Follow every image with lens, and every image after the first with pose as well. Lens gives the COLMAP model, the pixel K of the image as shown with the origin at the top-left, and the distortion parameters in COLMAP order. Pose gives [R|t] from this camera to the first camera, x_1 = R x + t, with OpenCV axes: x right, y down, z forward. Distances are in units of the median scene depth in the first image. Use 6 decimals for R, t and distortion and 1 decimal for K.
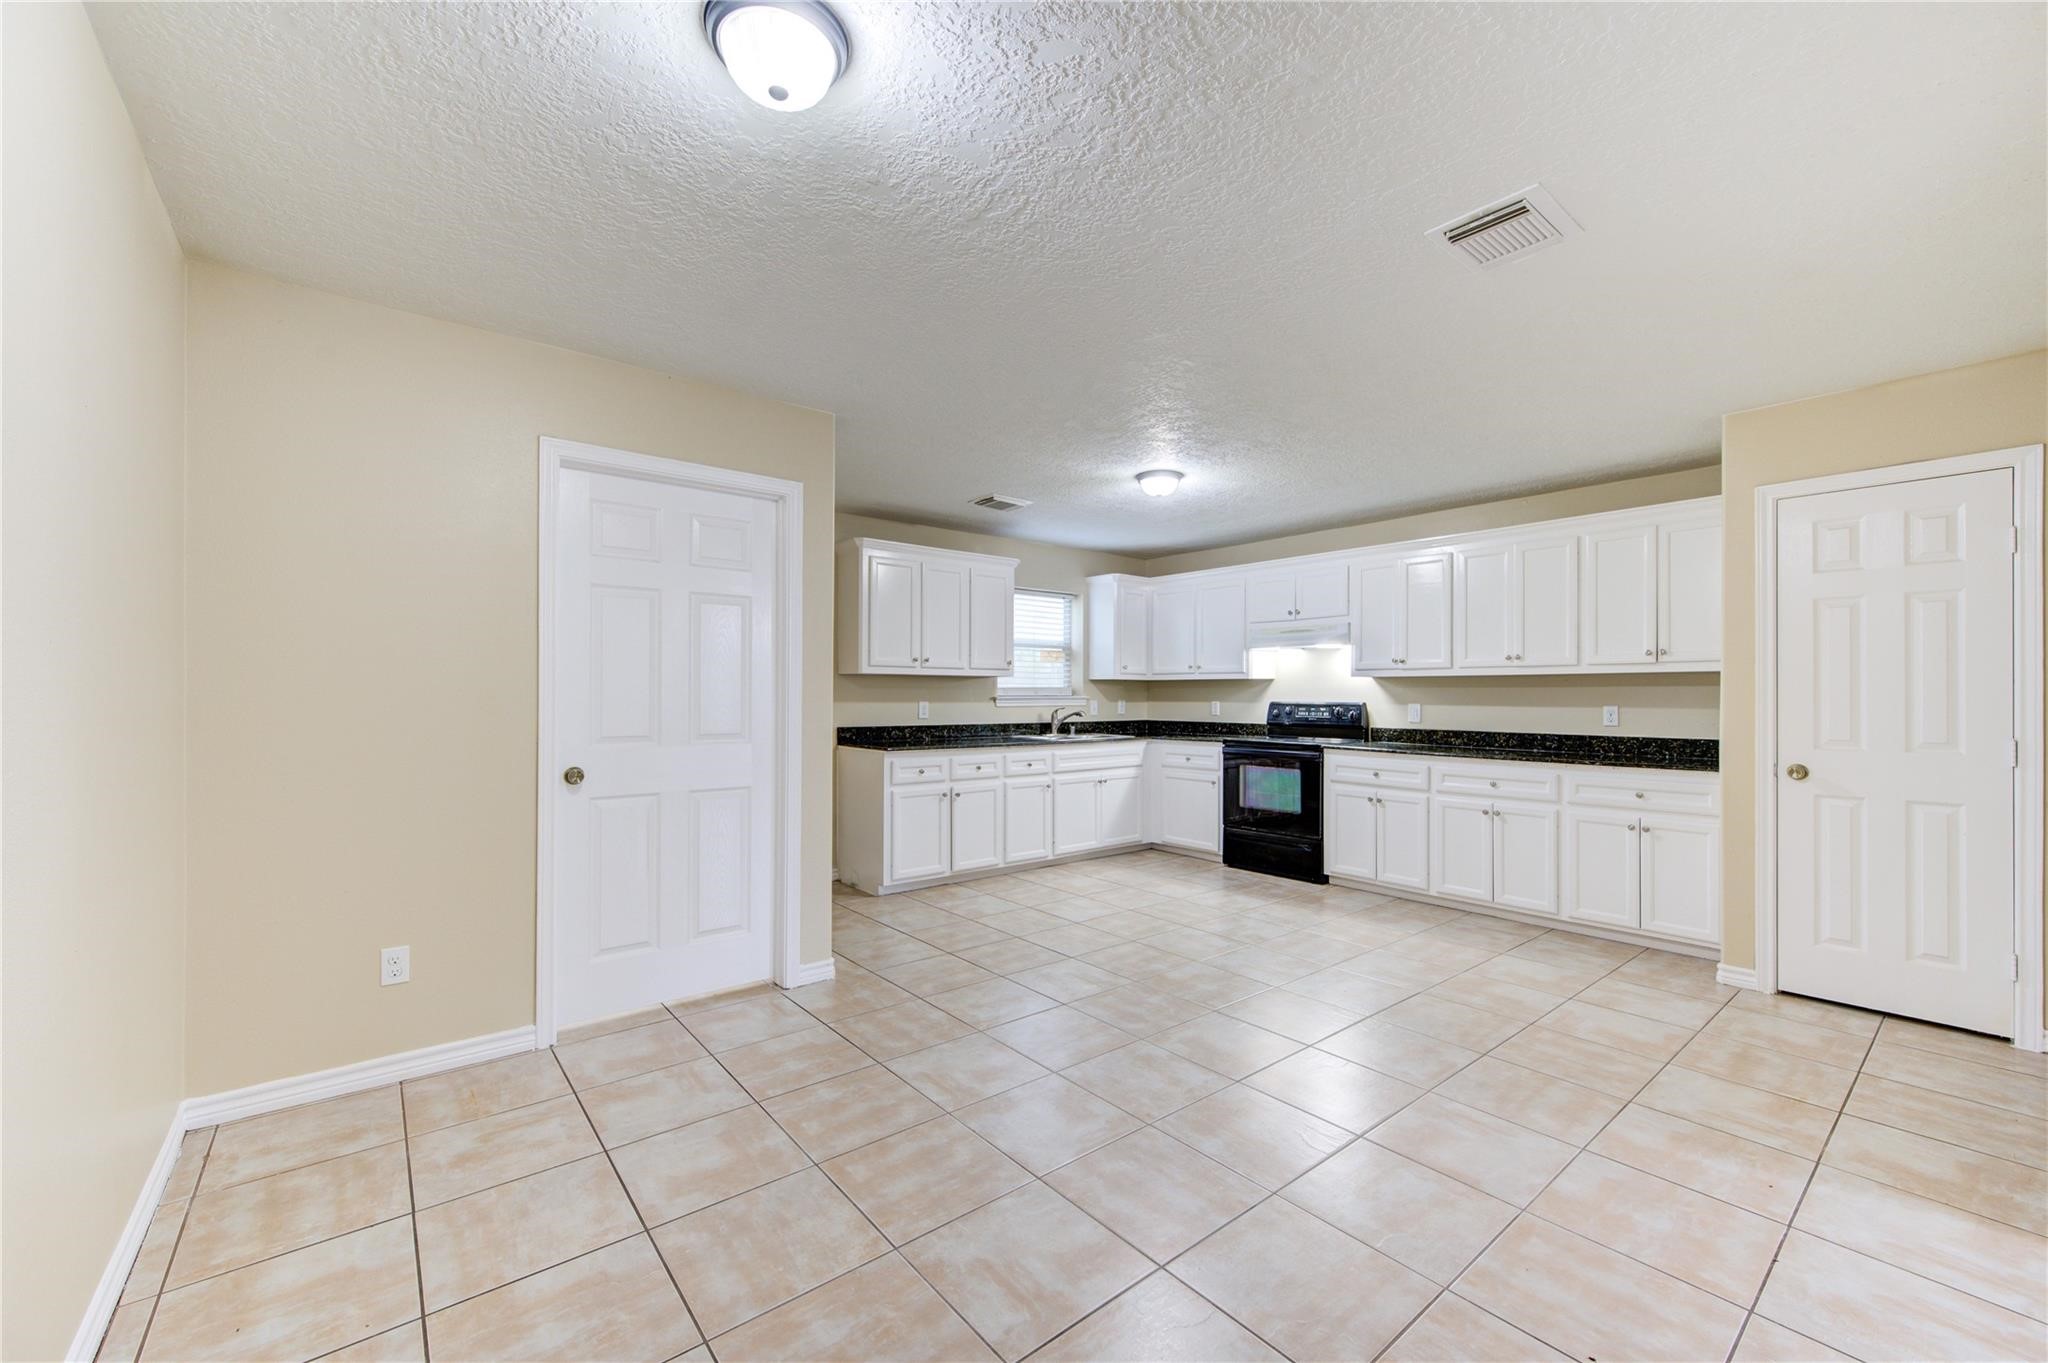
lens RADIAL K [[813.2, 0, 1012.6], [0, 813.2, 690.9], [0, 0, 1]] dist [-0.001154, -0.000696]
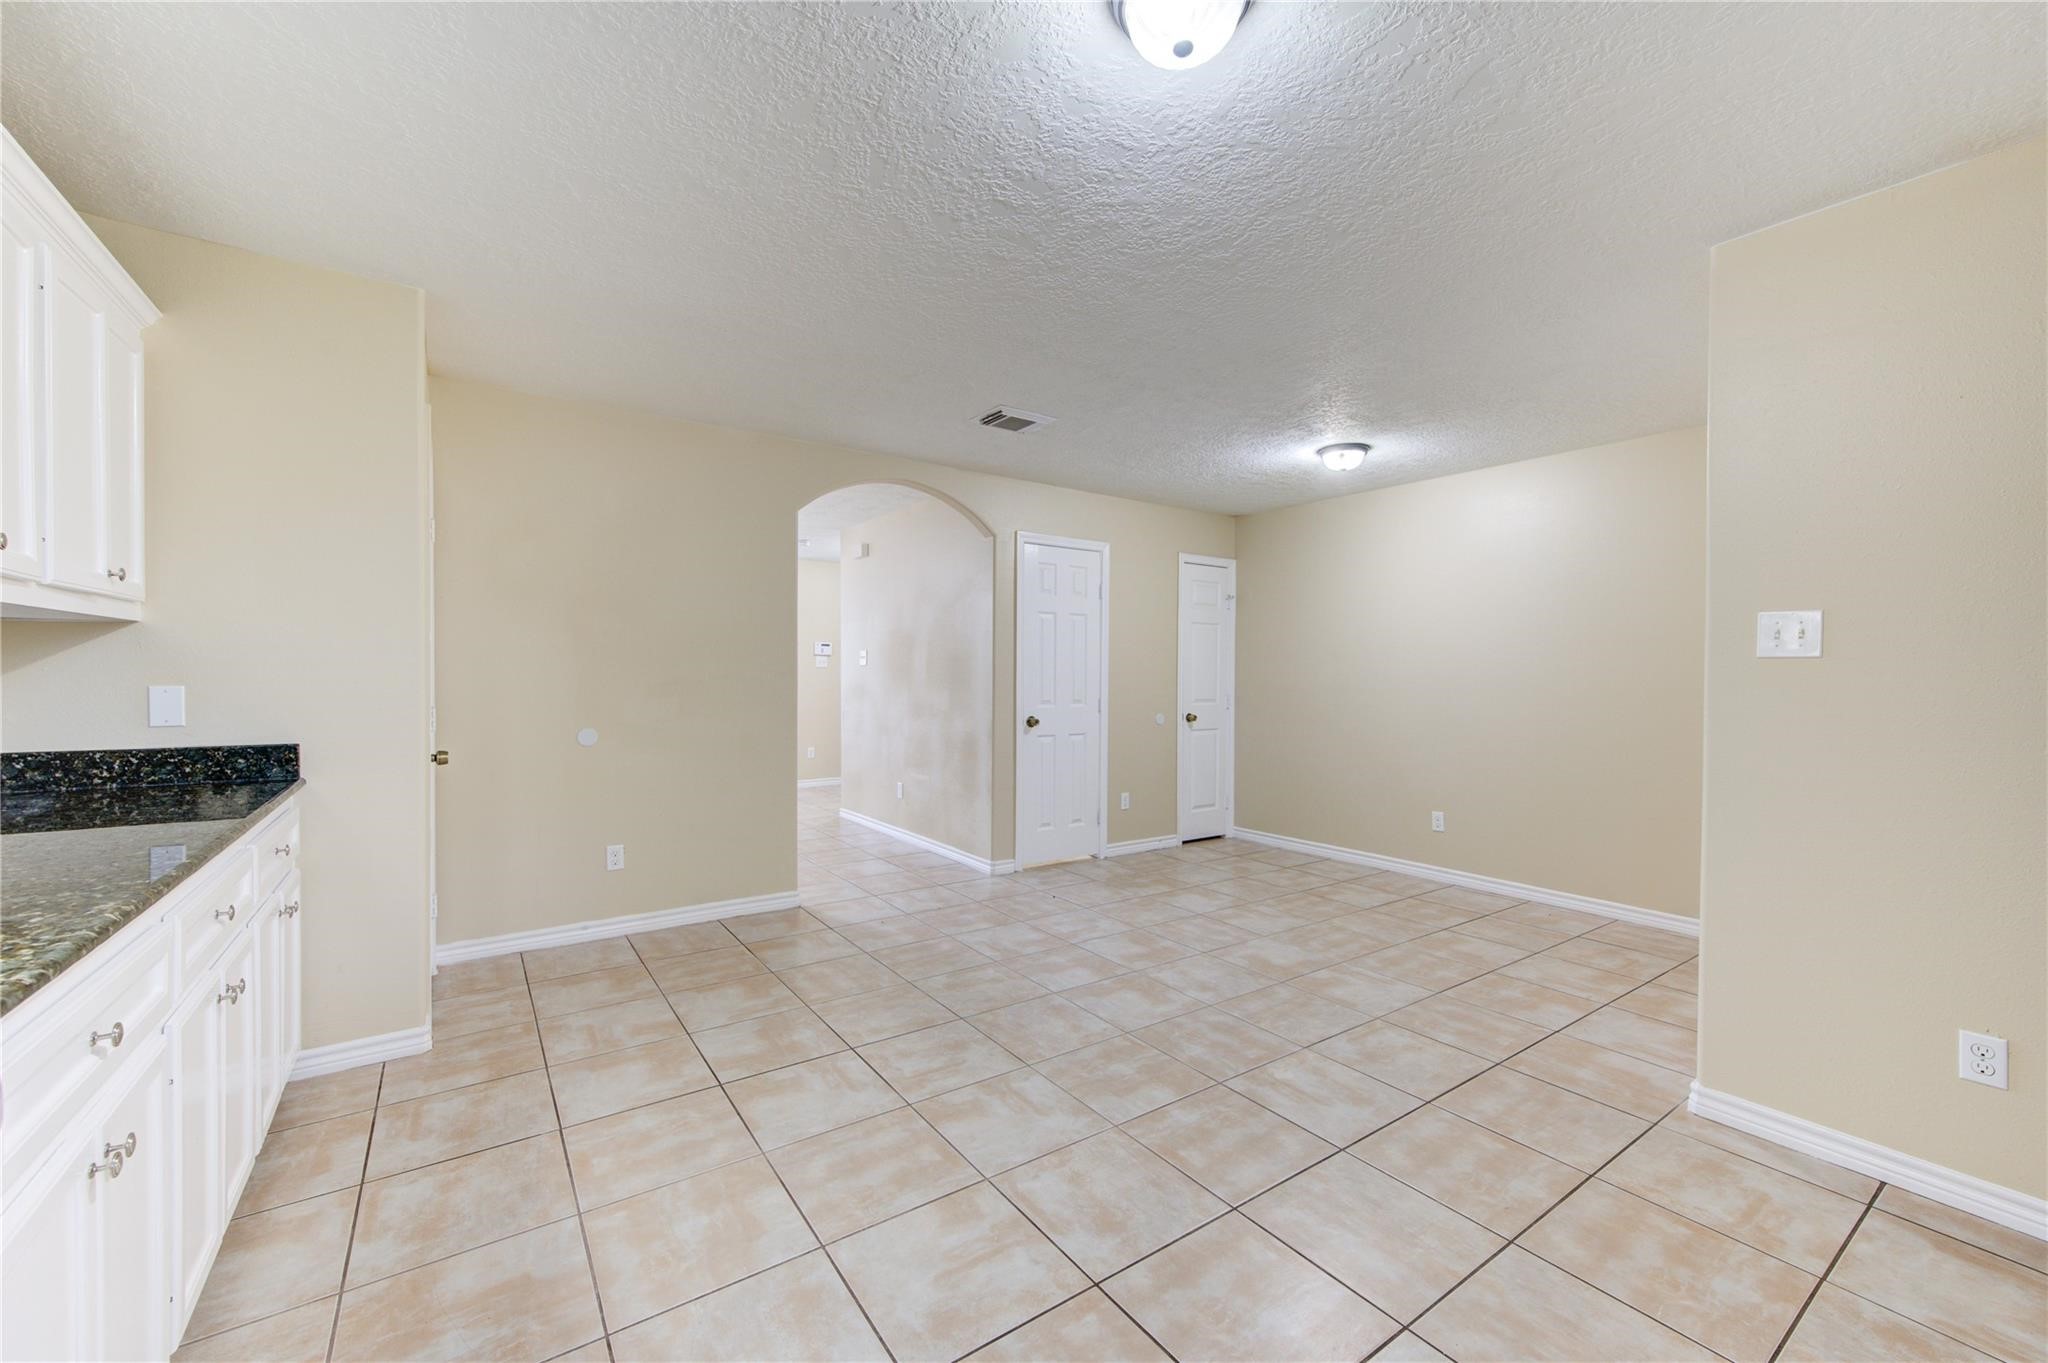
lens RADIAL K [[813.2, 0, 1034.9], [0, 813.2, 681.7], [0, 0, 1]] dist [-0.001154, -0.000696]
pose [[-0.998860, -0.009403, 0.046811, 0.214277], [-0.009271, 0.999952, 0.003035, 0.010750], [-0.046837, 0.002597, -0.998899, 1.297369]]
